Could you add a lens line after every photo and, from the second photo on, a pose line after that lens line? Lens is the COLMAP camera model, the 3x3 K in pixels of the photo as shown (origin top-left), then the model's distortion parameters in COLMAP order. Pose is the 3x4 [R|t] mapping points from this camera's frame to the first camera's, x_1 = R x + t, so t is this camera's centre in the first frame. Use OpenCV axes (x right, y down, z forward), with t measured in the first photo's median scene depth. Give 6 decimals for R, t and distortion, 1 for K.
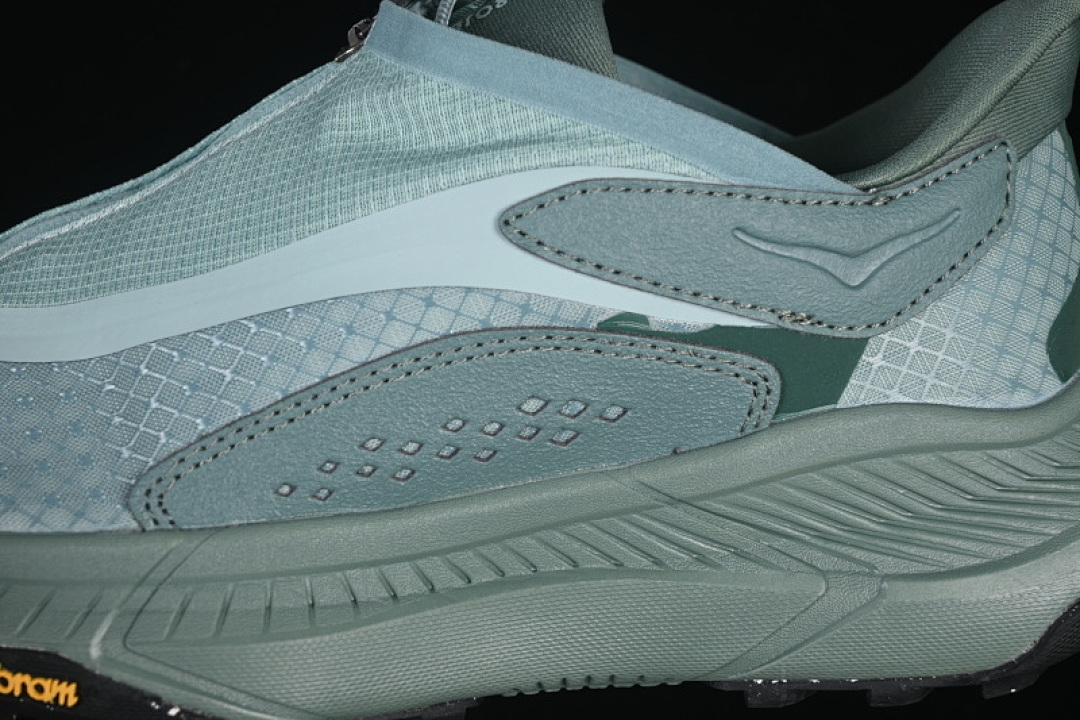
lens RADIAL K [[2284.5, 0, 540.0], [0, 2284.5, 360.0], [0, 0, 1]] dist [-0.044582, 0.494710]
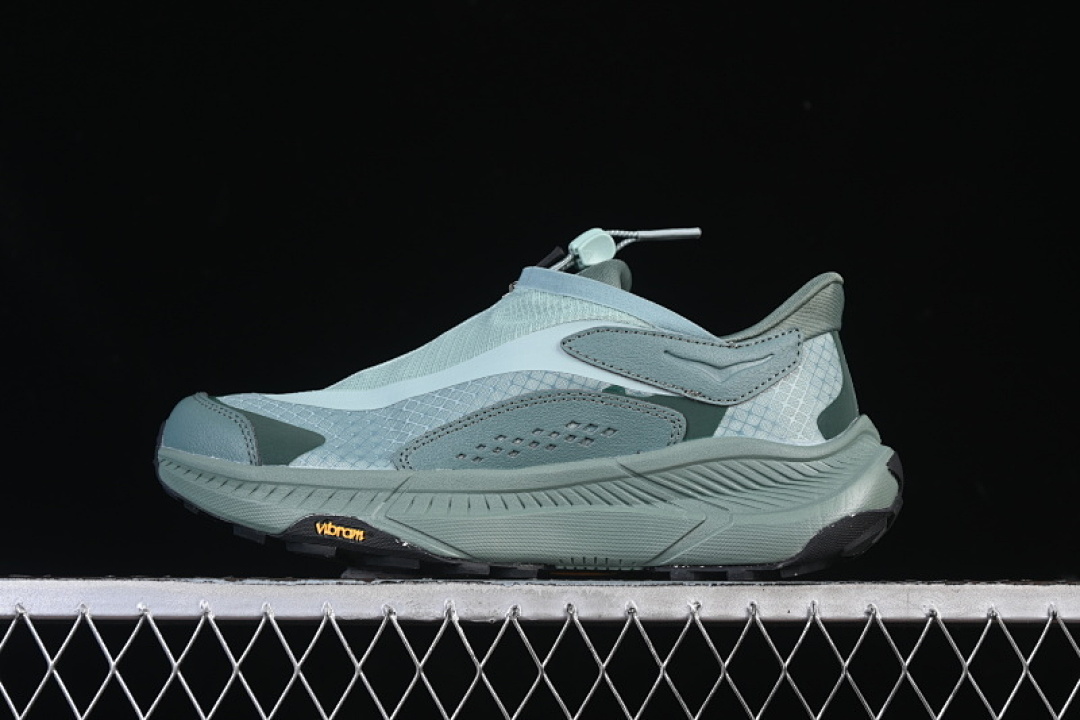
lens RADIAL K [[2284.5, 0, 540.0], [0, 2284.5, 360.0], [0, 0, 1]] dist [-0.044582, 0.494710]
pose [[0.988920, 0.015935, -0.147591, 0.296361], [-0.063245, 0.944702, -0.321773, 0.686143], [0.134302, 0.327542, 0.935243, -1.131508]]
